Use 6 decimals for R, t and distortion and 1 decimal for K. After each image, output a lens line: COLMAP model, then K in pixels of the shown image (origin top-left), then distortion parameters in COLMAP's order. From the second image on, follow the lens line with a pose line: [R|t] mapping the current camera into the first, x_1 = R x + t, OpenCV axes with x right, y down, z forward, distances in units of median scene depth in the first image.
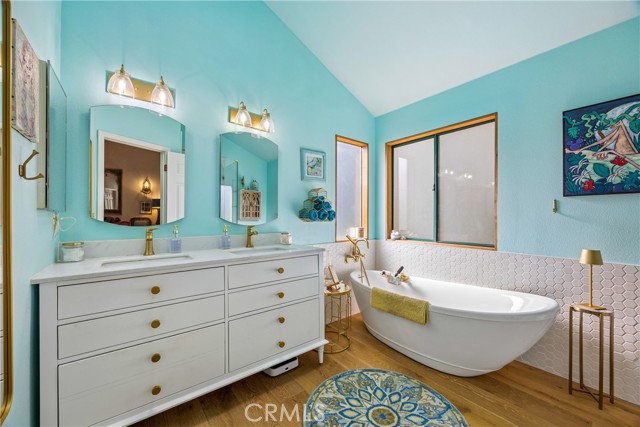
lens RADIAL K [[242.1, 0, 316.3], [0, 242.1, 214.8], [0, 0, 1]] dist [-0.002527, -0.000010]
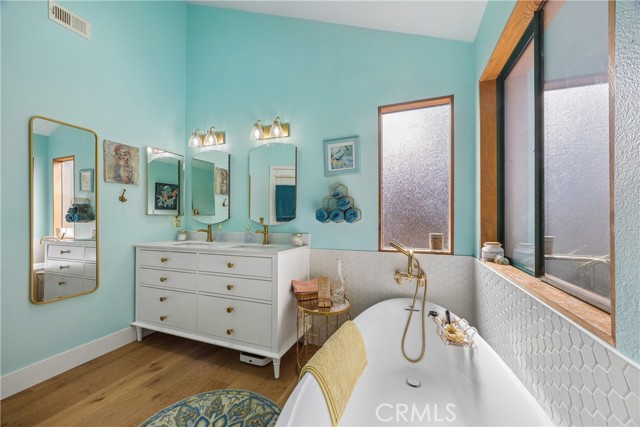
lens RADIAL K [[241.5, 0, 321.2], [0, 241.5, 213.6], [0, 0, 1]] dist [-0.000272, 0.000105]
pose [[0.529811, -0.012050, -0.848030, 0.927480], [0.008475, 0.999924, -0.008914, 0.003792], [0.848073, -0.002464, 0.529873, 0.693035]]
